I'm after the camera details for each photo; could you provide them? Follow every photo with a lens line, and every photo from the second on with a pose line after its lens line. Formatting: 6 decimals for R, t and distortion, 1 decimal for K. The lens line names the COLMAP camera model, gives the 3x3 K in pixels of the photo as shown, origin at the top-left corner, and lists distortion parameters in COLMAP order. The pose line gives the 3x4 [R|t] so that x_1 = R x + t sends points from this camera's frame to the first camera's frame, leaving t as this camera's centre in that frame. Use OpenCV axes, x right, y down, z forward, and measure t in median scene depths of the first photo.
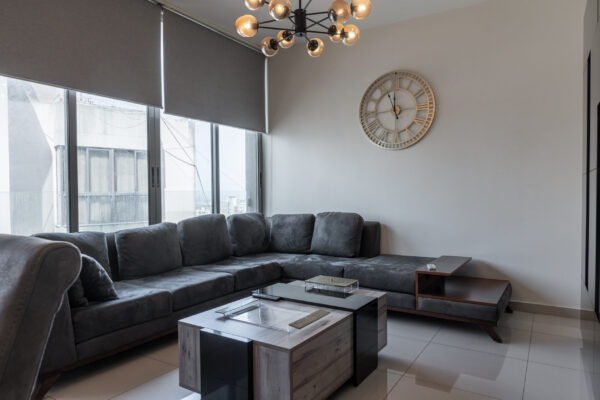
lens RADIAL K [[408.0, 0, 300.8], [0, 408.0, 199.8], [0, 0, 1]] dist [-0.012503, 0.000250]
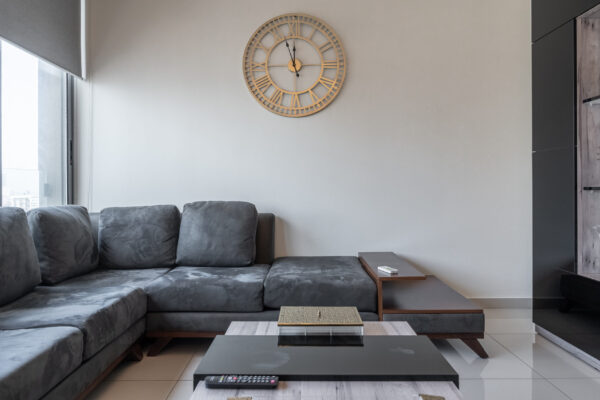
lens RADIAL K [[408.0, 0, 297.7], [0, 408.0, 185.1], [0, 0, 1]] dist [-0.012503, 0.000250]
pose [[0.842846, 0.005310, 0.538128, -0.168319], [0.009560, 0.999646, -0.024839, 0.022036], [-0.538069, 0.026080, 0.842497, 0.360981]]
